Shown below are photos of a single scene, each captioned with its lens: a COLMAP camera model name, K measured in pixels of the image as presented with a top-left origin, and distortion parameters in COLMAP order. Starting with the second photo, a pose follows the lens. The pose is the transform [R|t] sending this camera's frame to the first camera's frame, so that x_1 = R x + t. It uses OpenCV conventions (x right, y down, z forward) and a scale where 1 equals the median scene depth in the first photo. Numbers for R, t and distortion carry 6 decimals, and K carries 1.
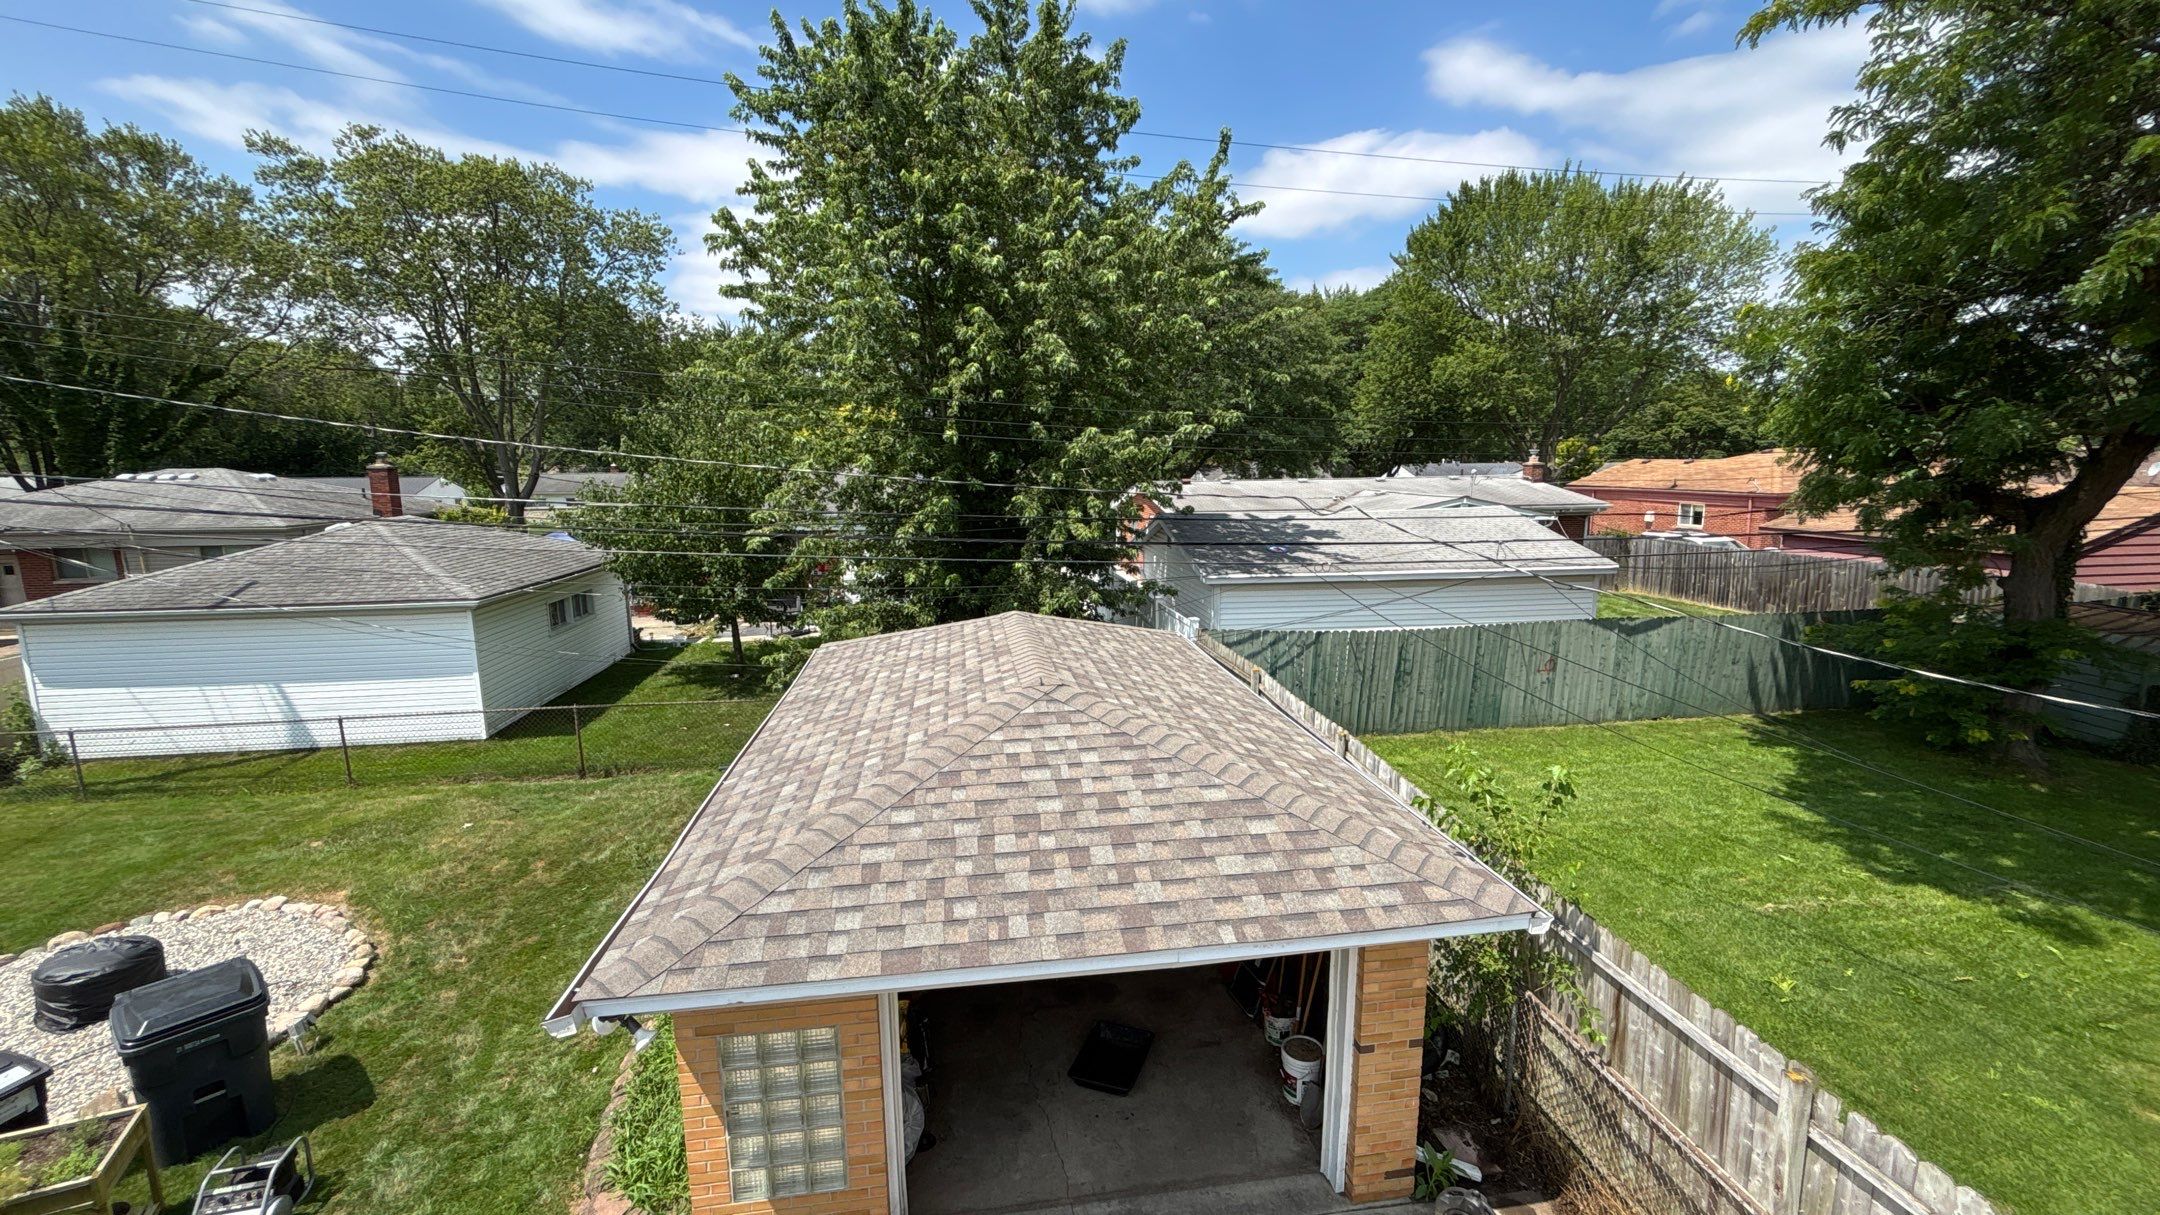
lens RADIAL K [[873.7, 0, 1085.3], [0, 873.7, 608.2], [0, 0, 1]] dist [0.000931, 0.000438]
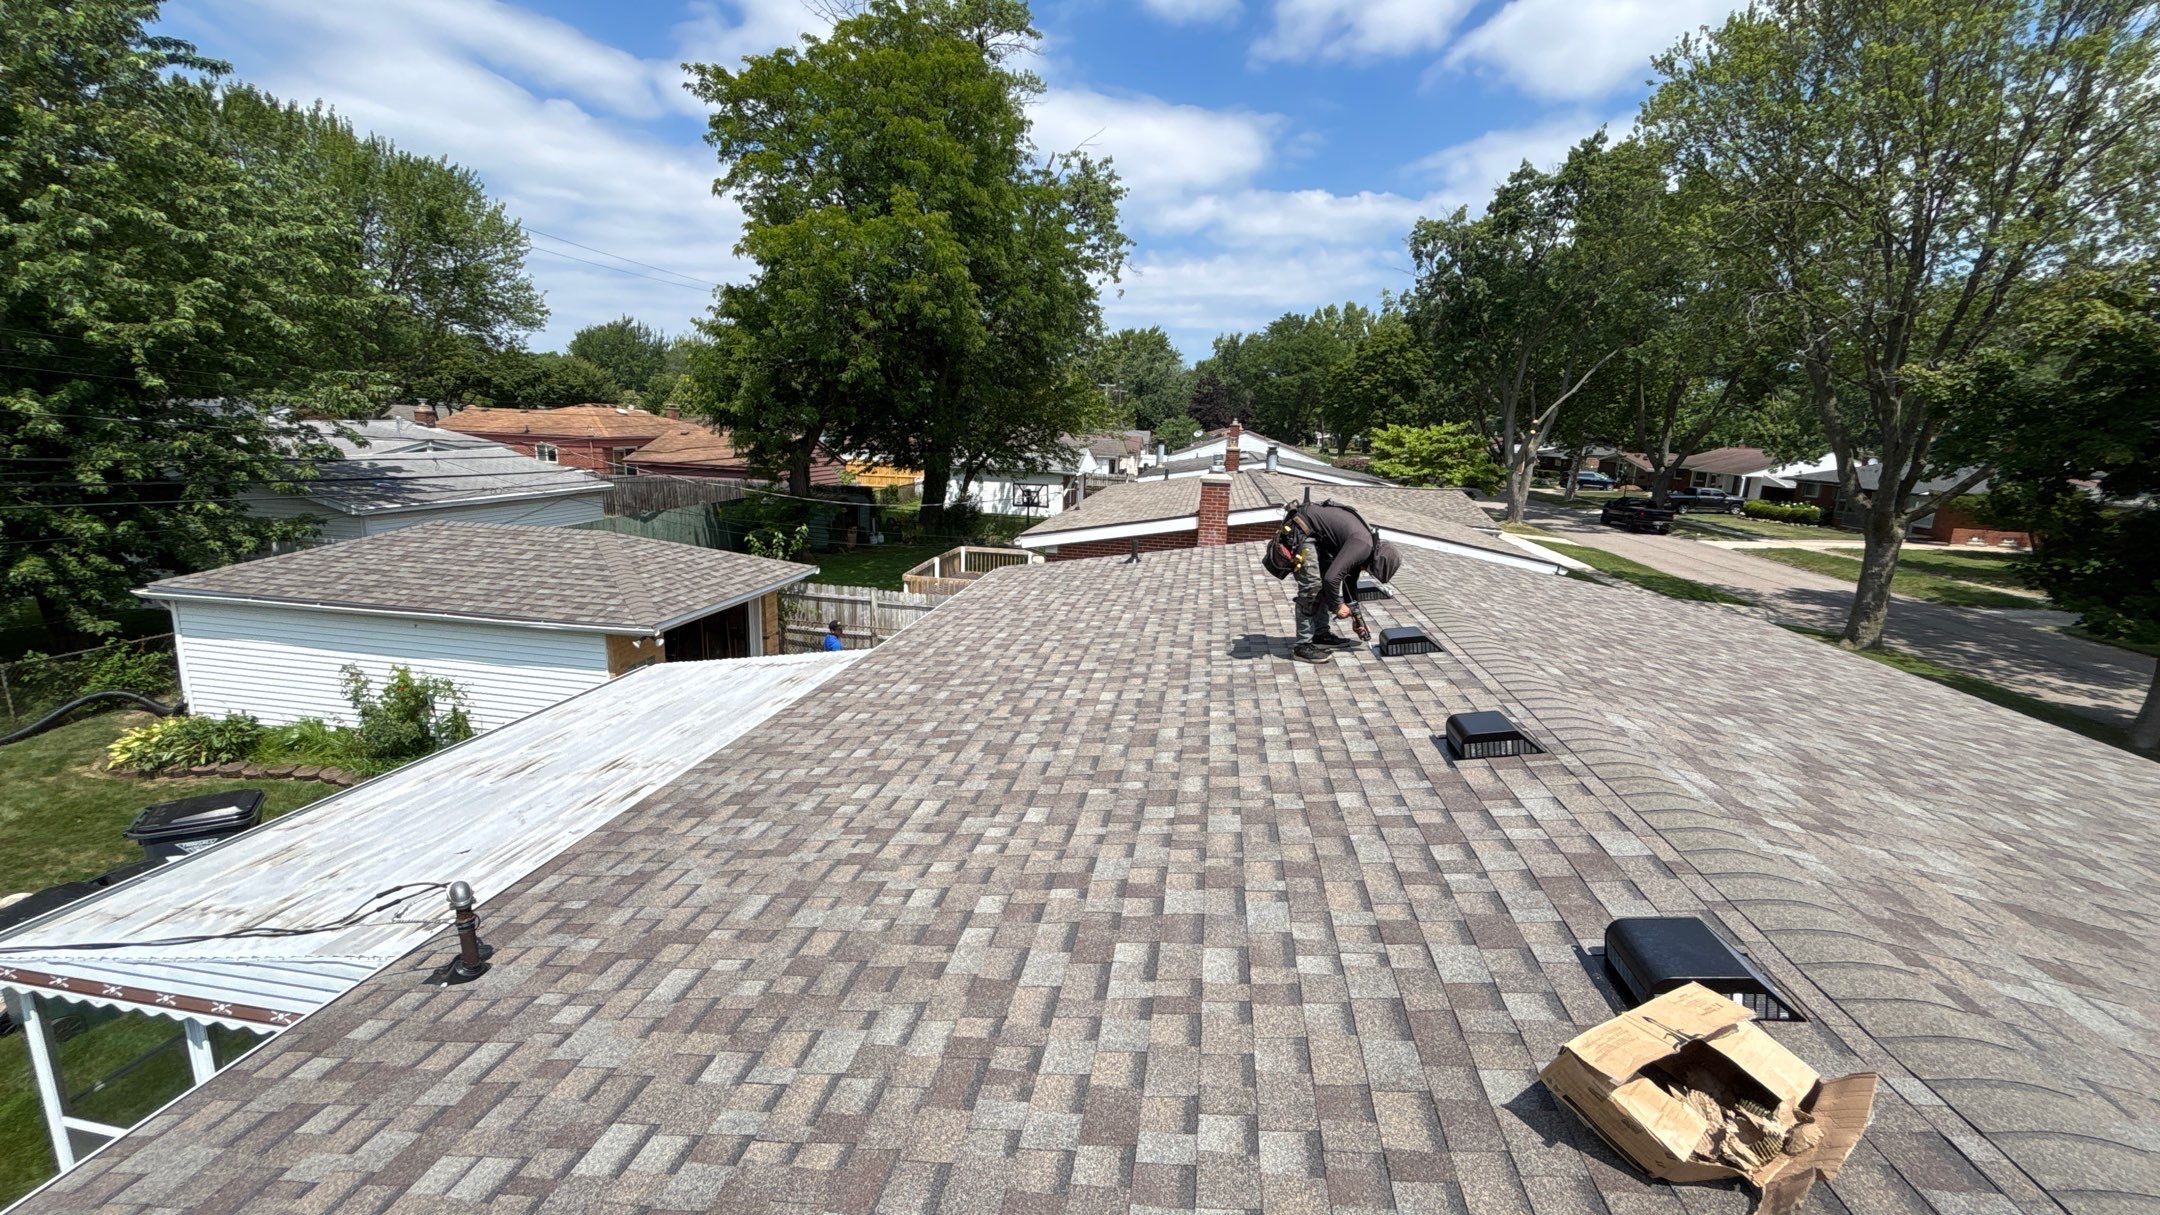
lens RADIAL K [[864.2, 0, 1086.6], [0, 864.2, 608.3], [0, 0, 1]] dist [-0.000413, -0.000527]
pose [[0.288441, -0.182526, 0.939939, -0.471169], [0.118752, 0.980903, 0.154039, 0.023689], [-0.950105, 0.067189, 0.304608, -0.199337]]
